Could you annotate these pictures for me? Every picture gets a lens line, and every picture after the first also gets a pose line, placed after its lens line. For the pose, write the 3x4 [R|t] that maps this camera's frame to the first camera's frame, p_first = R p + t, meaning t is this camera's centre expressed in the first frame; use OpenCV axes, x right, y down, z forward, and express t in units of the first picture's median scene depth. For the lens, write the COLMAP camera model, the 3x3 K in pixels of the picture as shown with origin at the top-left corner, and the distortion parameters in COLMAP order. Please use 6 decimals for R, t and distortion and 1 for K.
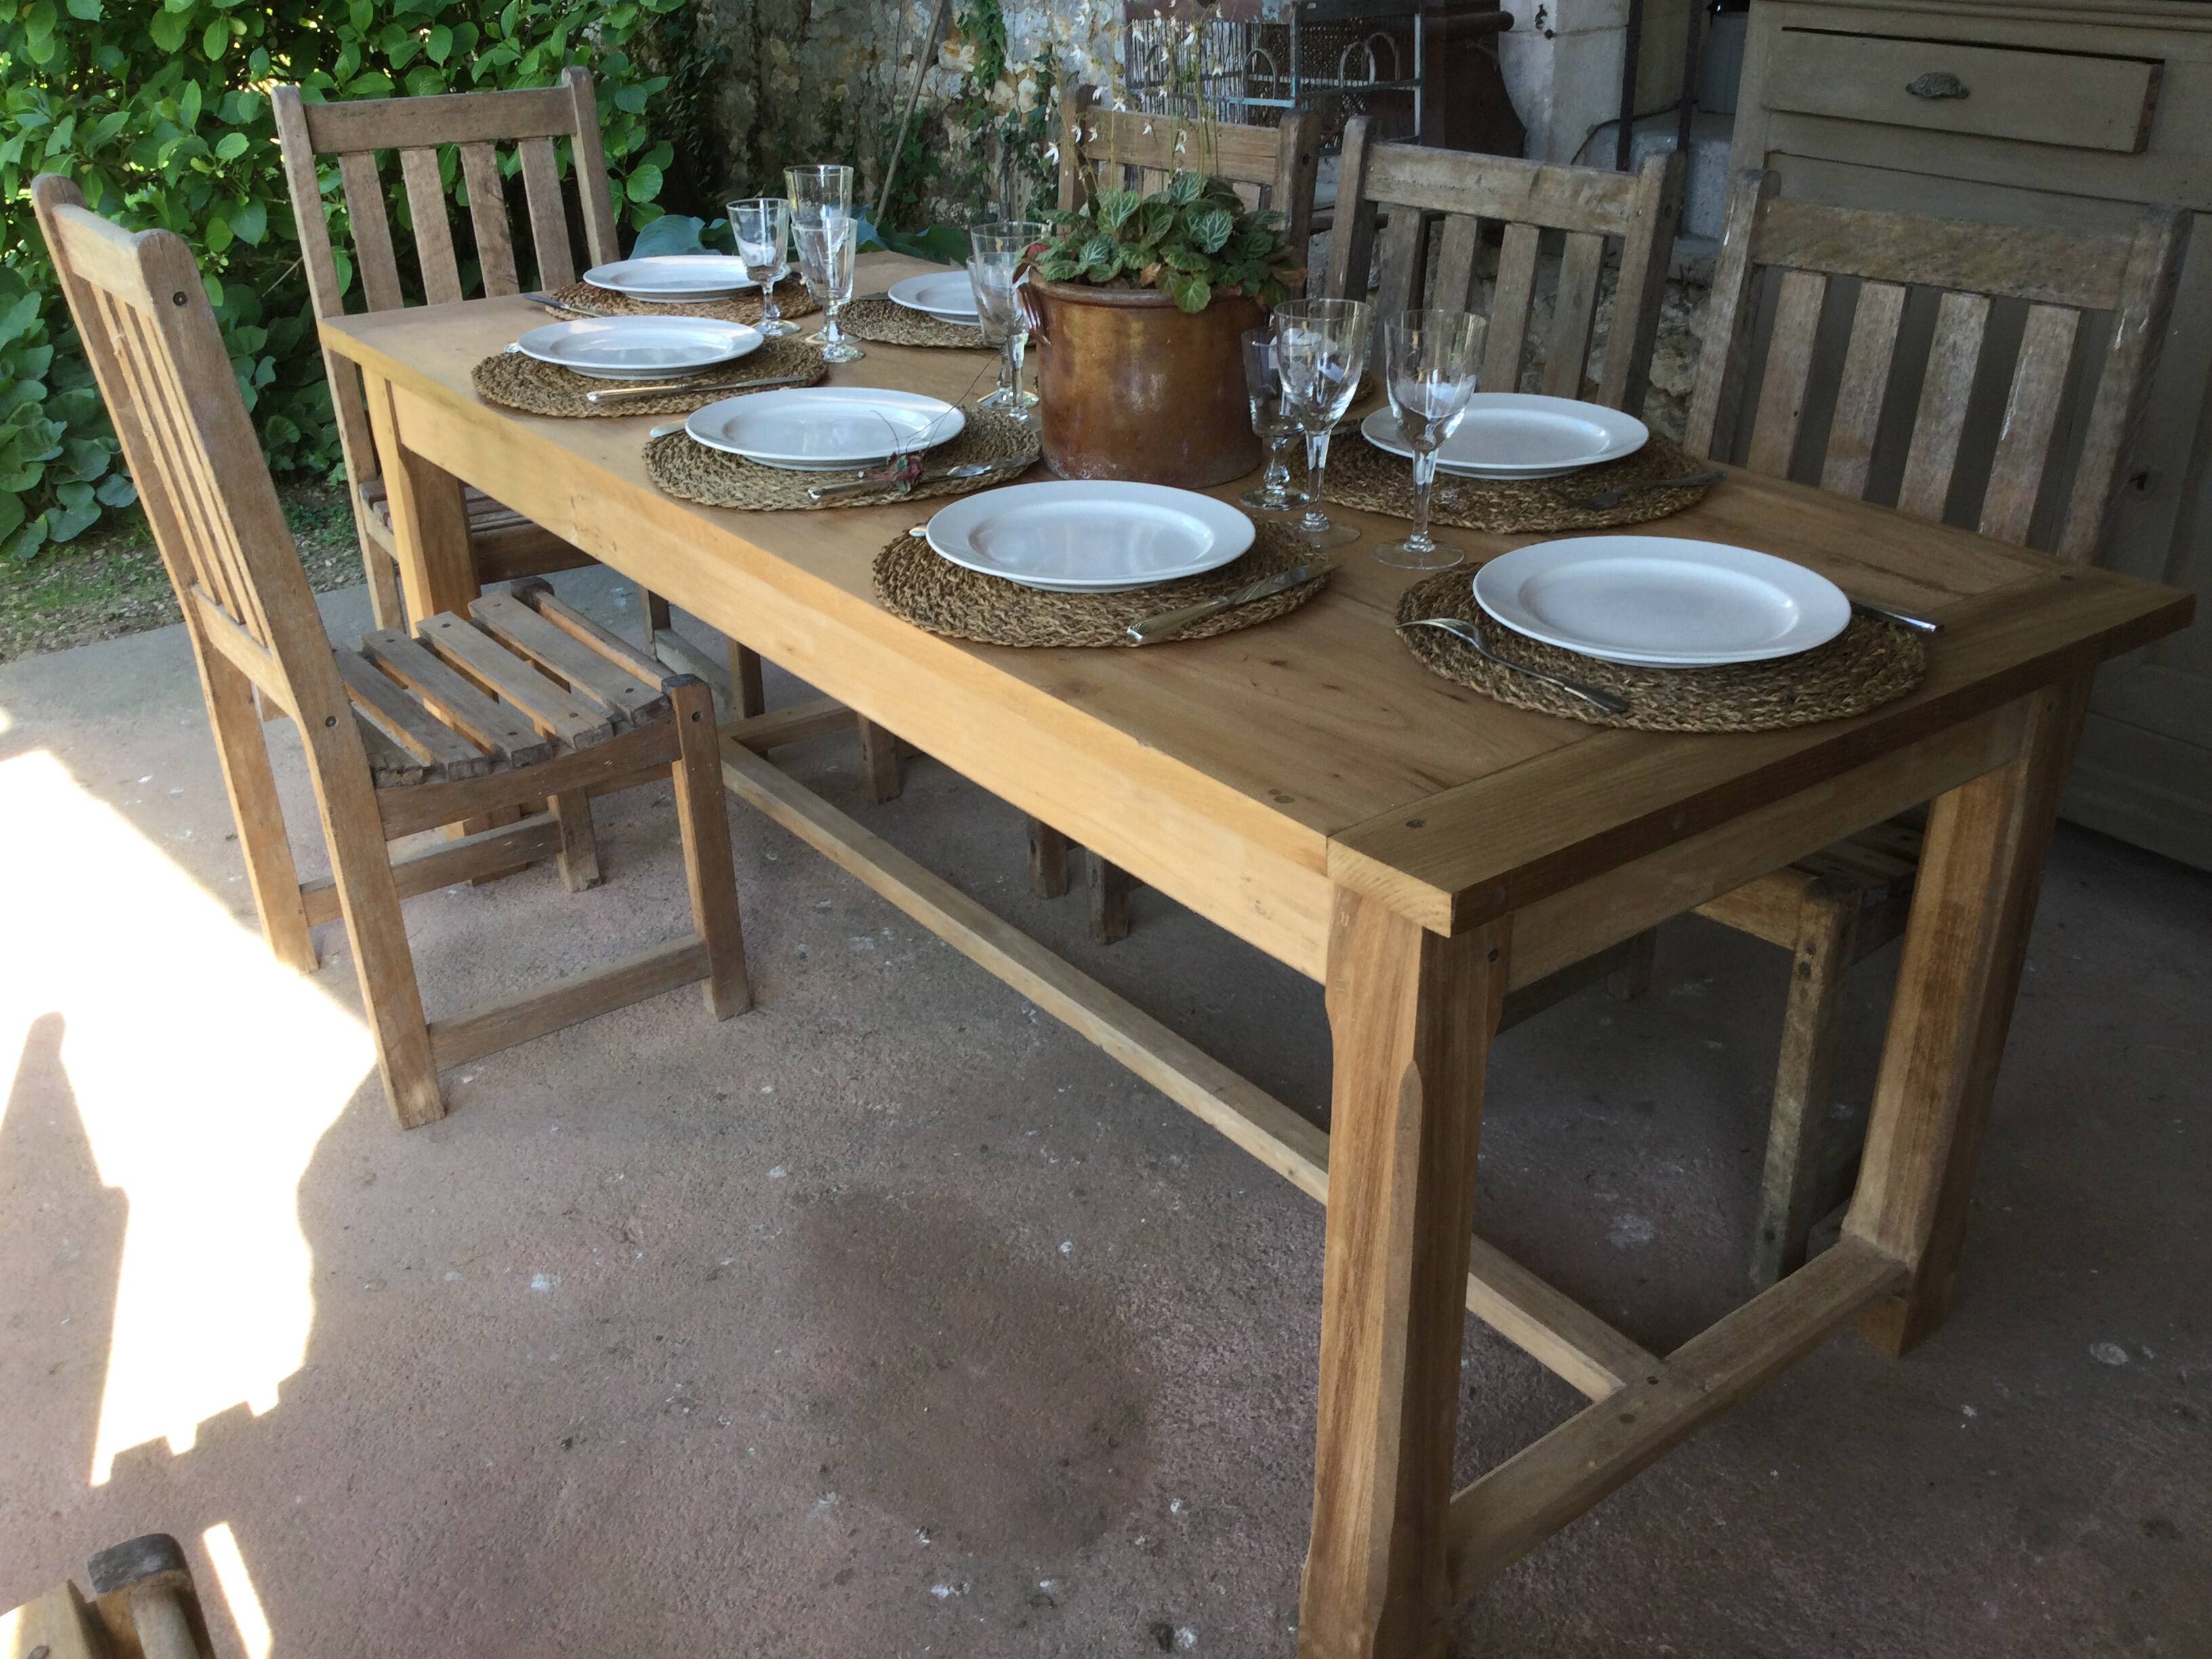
lens RADIAL K [[1968.3, 0, 1106.0], [0, 1968.3, 829.5], [0, 0, 1]] dist [0.113625, -0.233370]
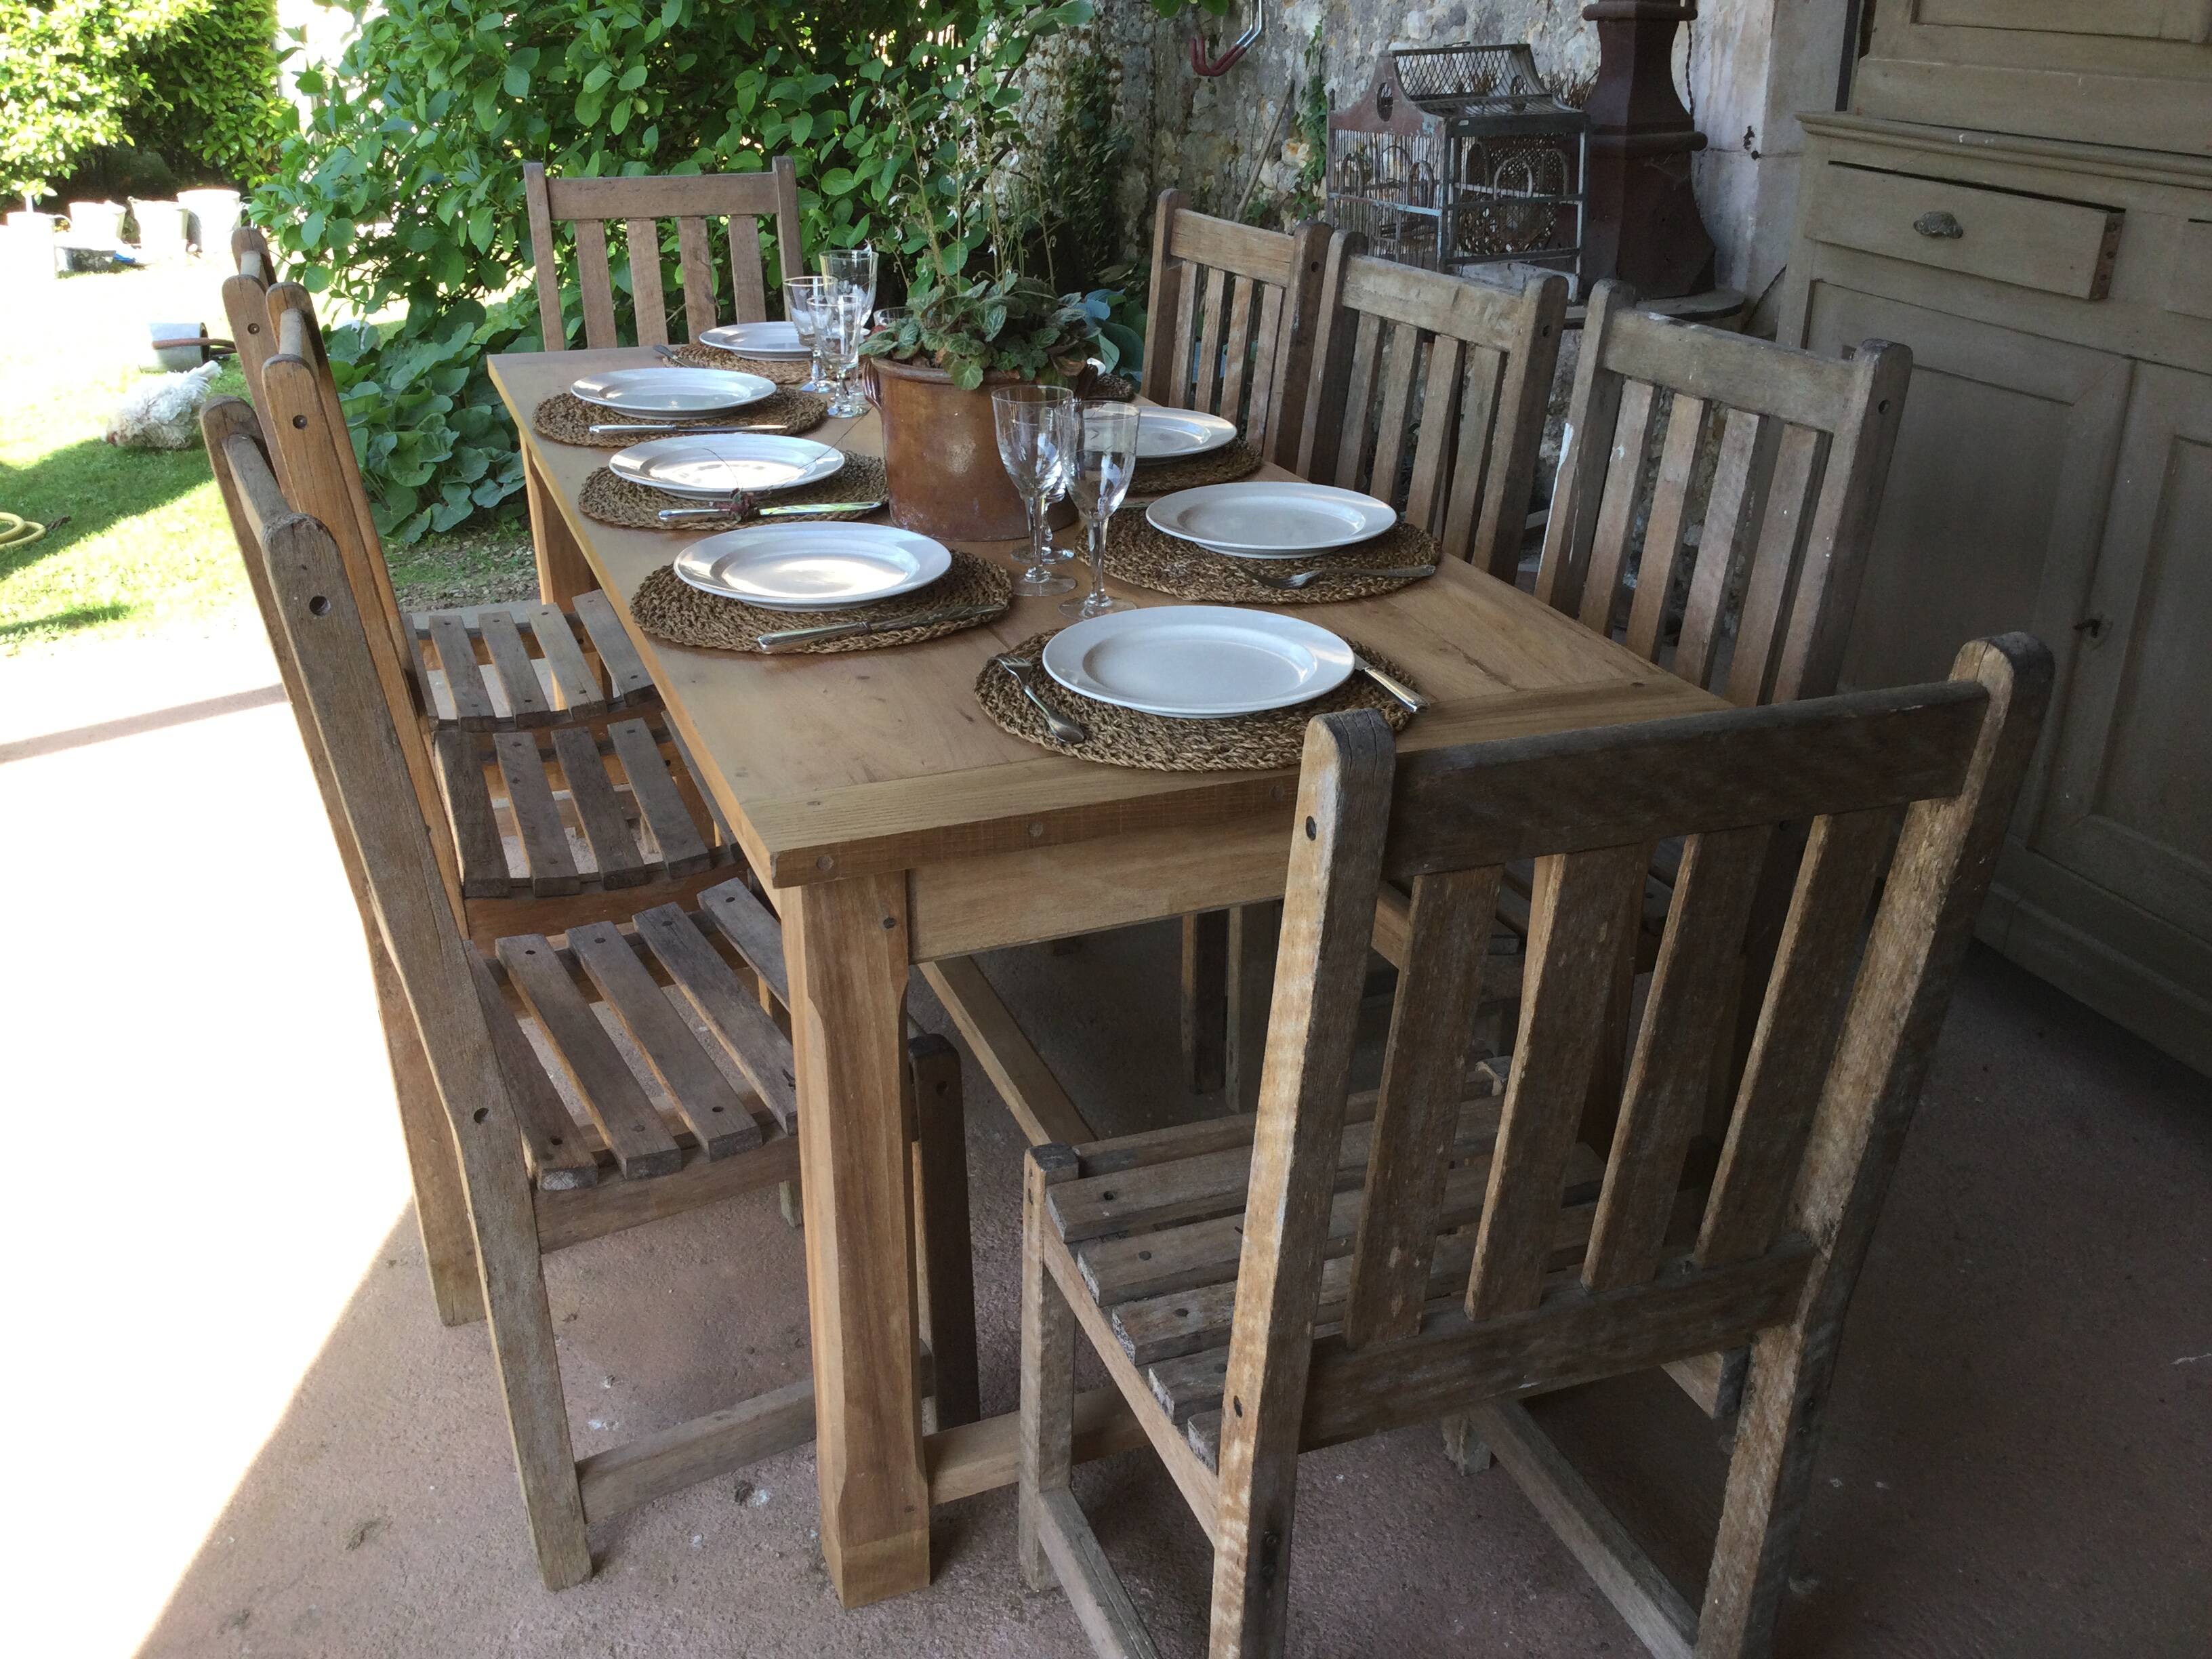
lens RADIAL K [[1960.1, 0, 1110.1], [0, 1960.1, 839.3], [0, 0, 1]] dist [0.100474, -0.189747]
pose [[0.961064, 0.121084, -0.248383, 0.273895], [-0.128659, 0.991584, -0.014434, 0.005754], [0.244545, 0.045829, 0.968554, -0.061390]]
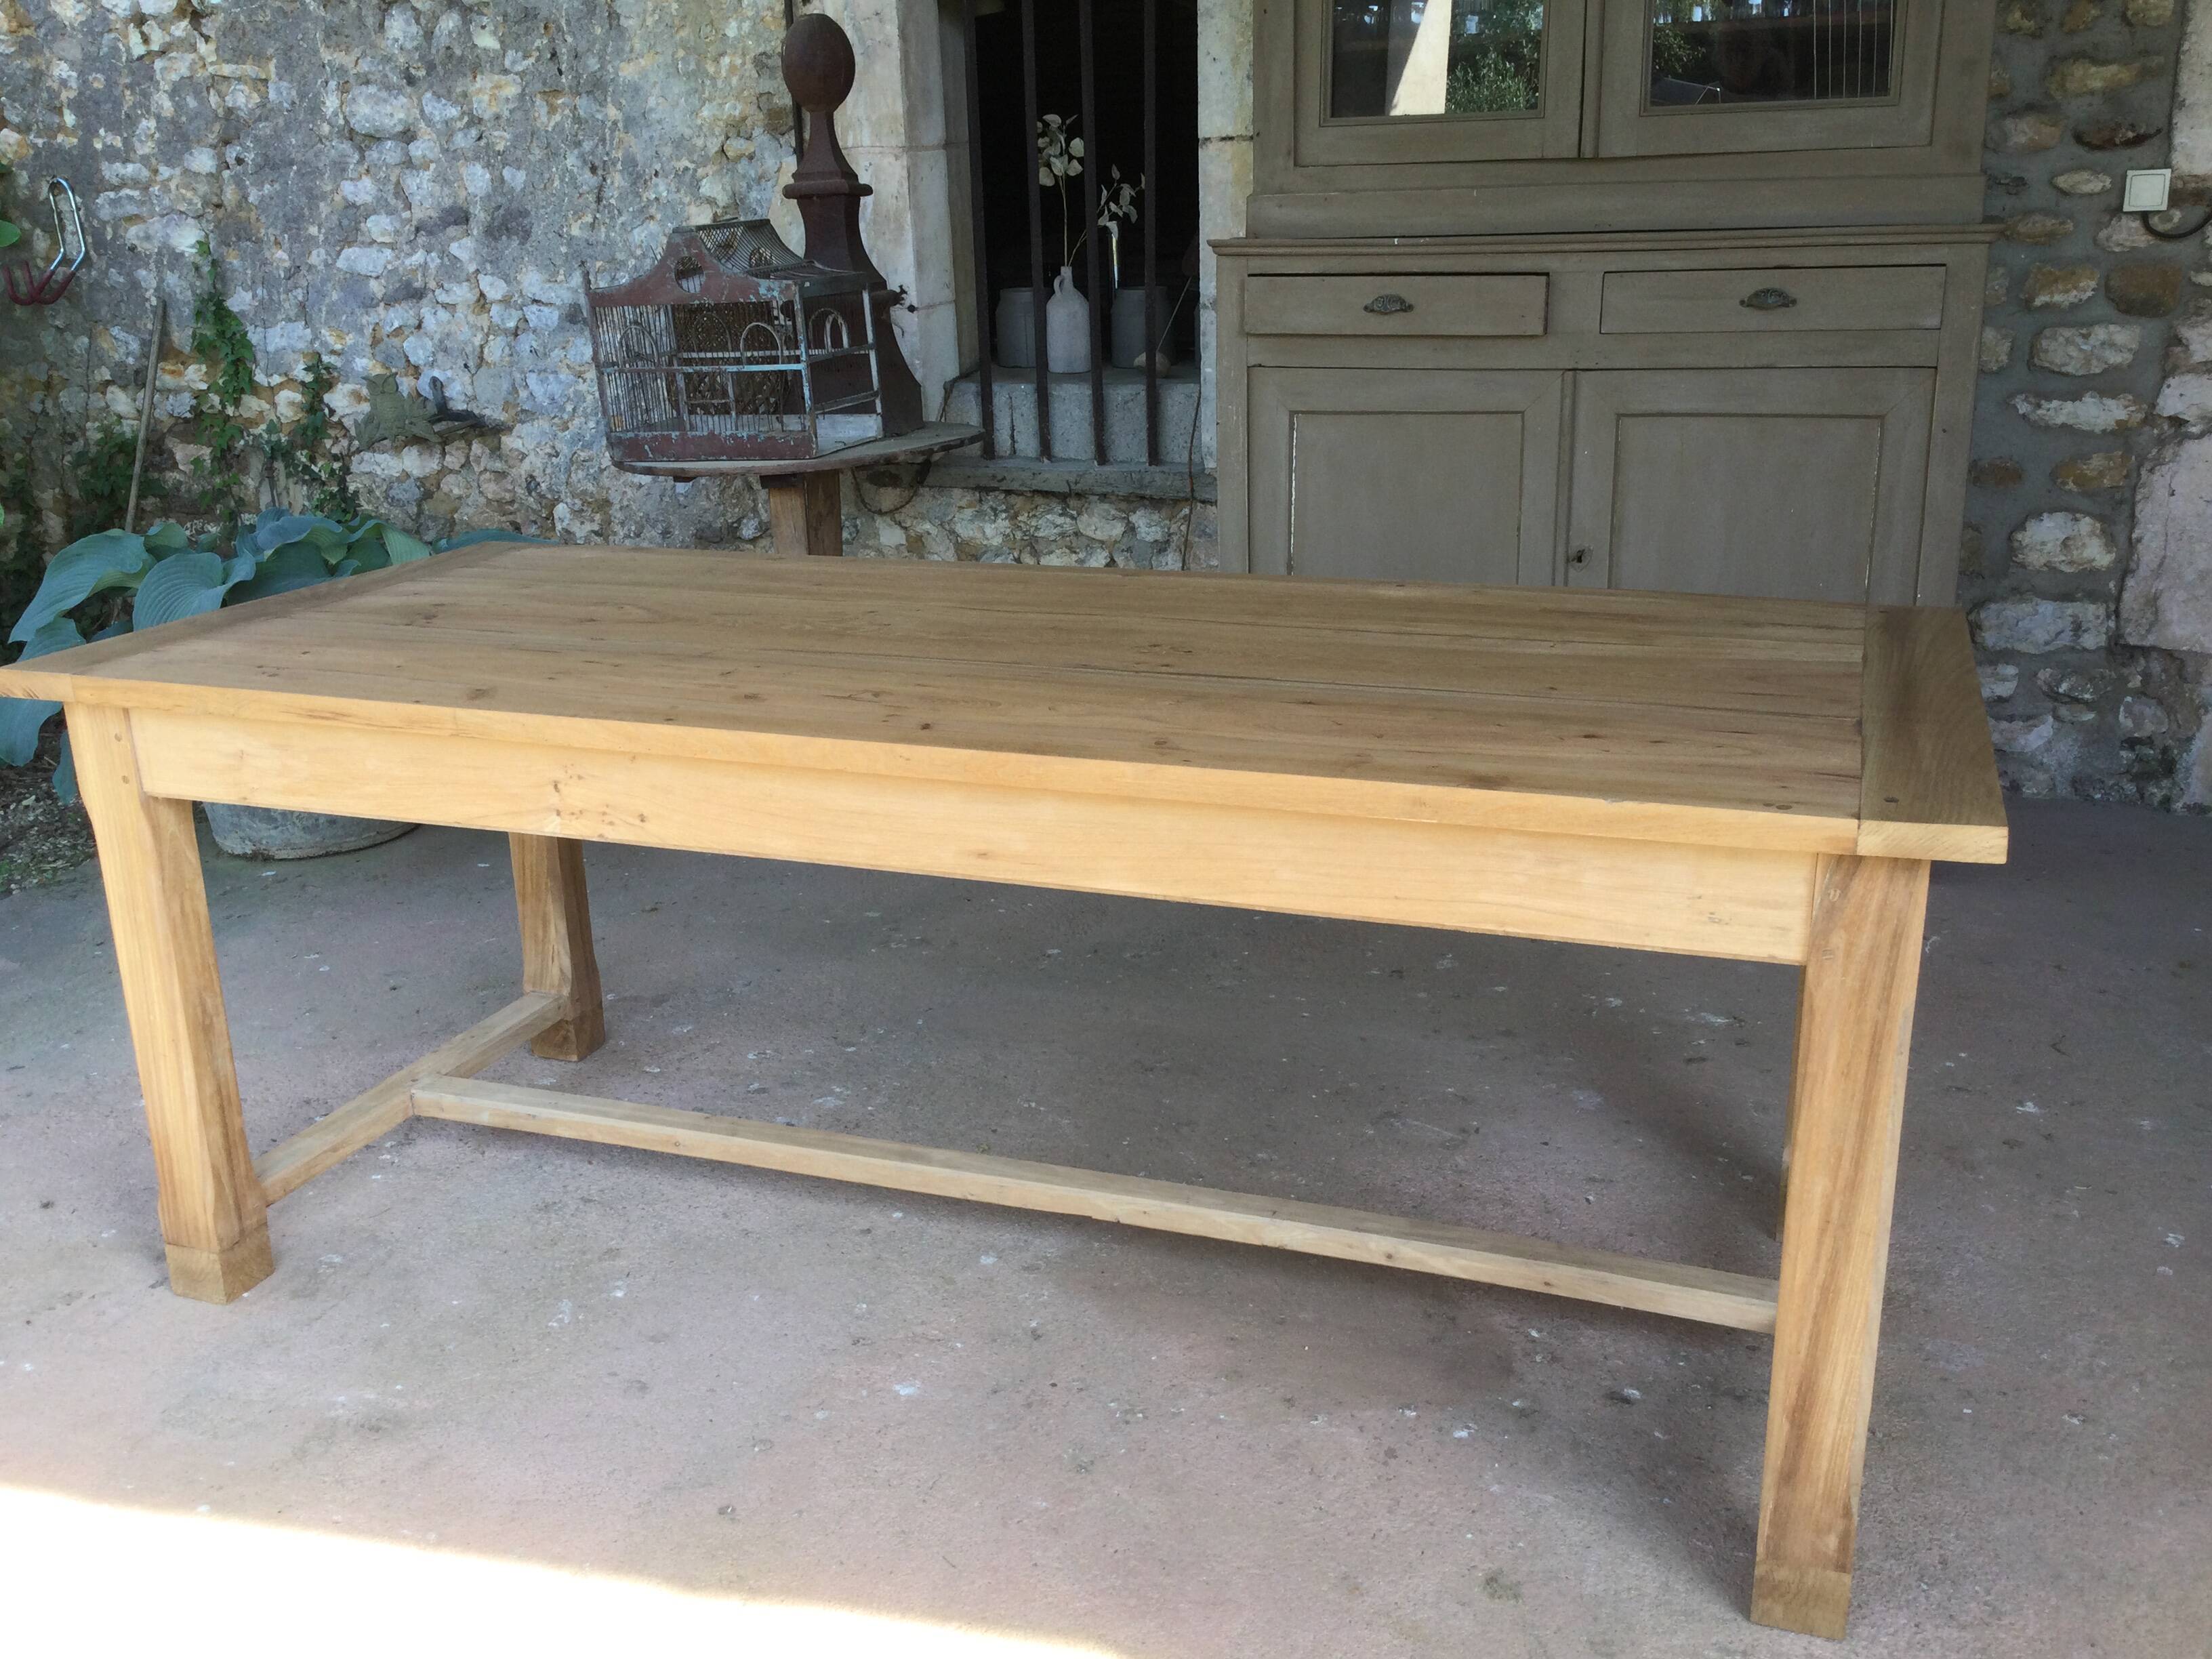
lens RADIAL K [[1975.9, 0, 1099.8], [0, 1975.9, 829.1], [0, 0, 1]] dist [0.108736, -0.218058]
pose [[0.836448, -0.179663, 0.517761, -0.490806], [0.256203, 0.963338, -0.079621, 0.036032], [-0.484474, 0.199251, 0.851812, -0.013174]]
